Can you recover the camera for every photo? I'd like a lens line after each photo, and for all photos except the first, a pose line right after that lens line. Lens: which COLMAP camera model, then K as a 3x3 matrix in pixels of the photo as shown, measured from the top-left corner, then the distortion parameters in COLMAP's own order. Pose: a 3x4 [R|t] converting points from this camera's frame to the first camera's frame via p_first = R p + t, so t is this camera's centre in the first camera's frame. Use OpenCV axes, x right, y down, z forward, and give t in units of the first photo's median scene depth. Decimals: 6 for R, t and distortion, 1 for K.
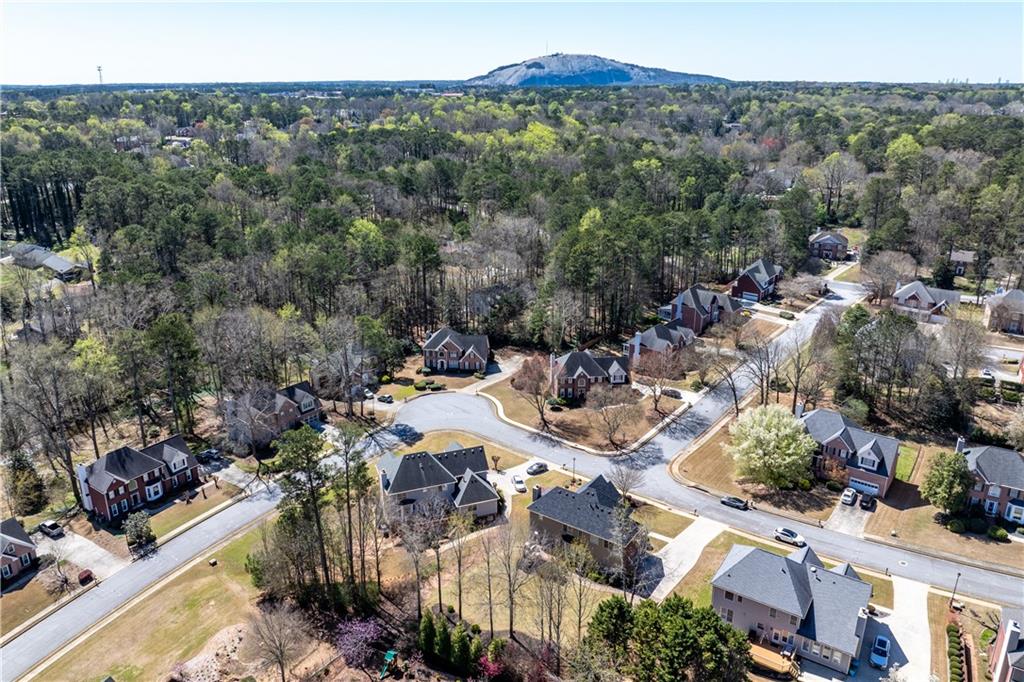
lens RADIAL K [[734.5, 0, 509.9], [0, 734.5, 335.1], [0, 0, 1]] dist [-0.030108, -0.001693]
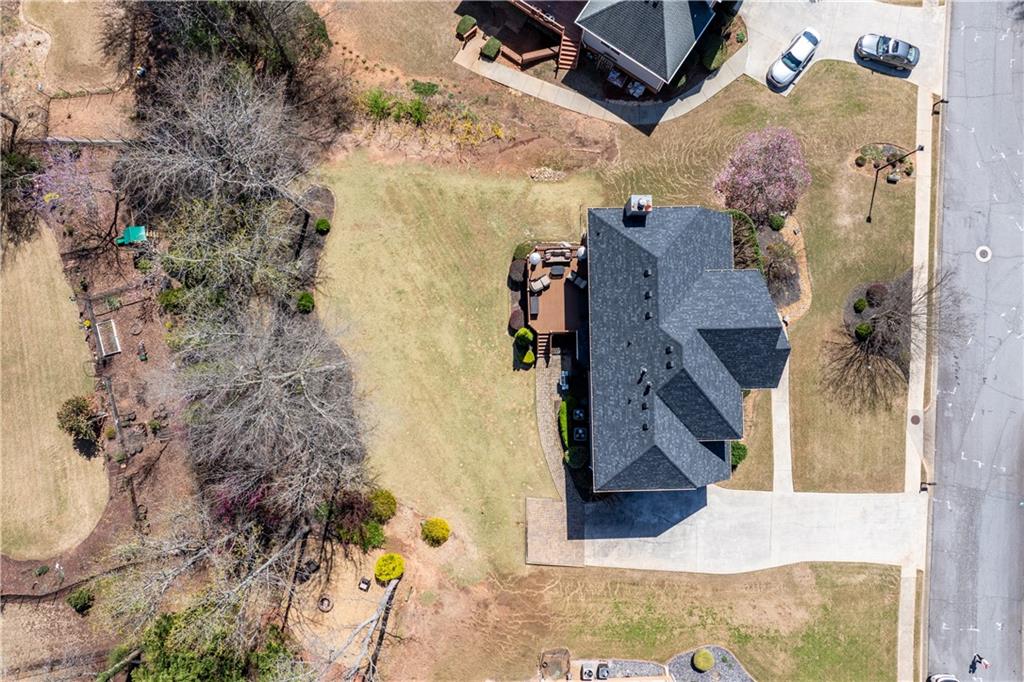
lens RADIAL K [[734.5, 0, 509.9], [0, 734.5, 335.1], [0, 0, 1]] dist [-0.030108, -0.001693]
pose [[0.591442, 0.806124, -0.018978, 0.043643], [-0.266287, 0.217479, 0.939039, -0.079687], [0.761109, -0.550333, 0.343286, 0.595481]]
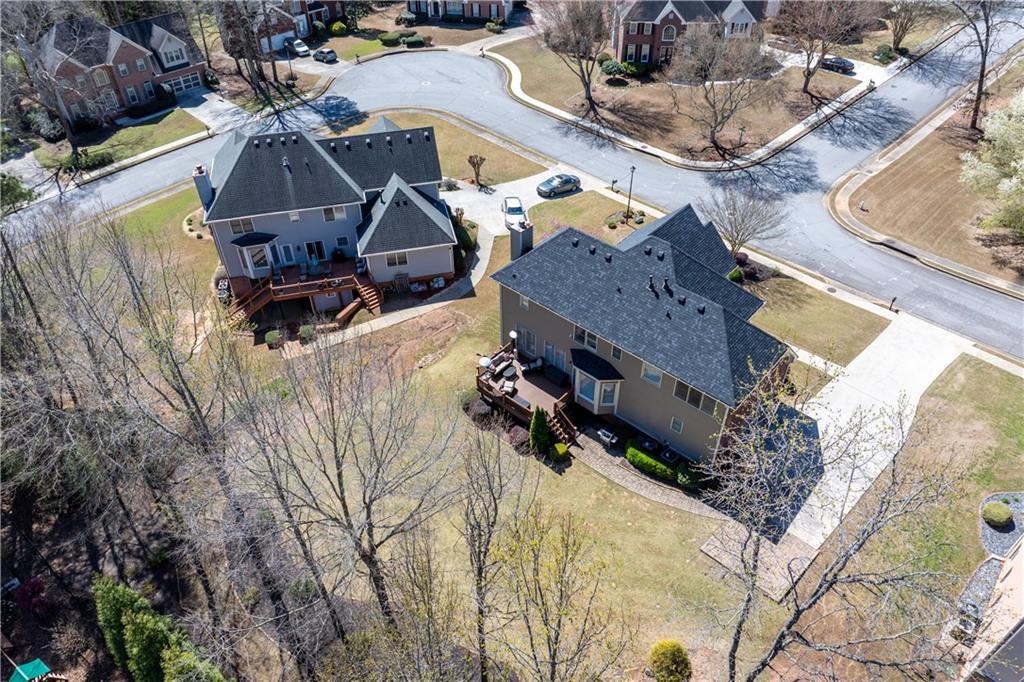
lens RADIAL K [[734.5, 0, 509.9], [0, 734.5, 335.1], [0, 0, 1]] dist [-0.030108, -0.001693]
pose [[0.992757, 0.075017, -0.093835, 0.054379], [-0.036183, 0.931516, 0.361896, 0.089885], [0.114558, -0.355880, 0.927484, 0.459808]]
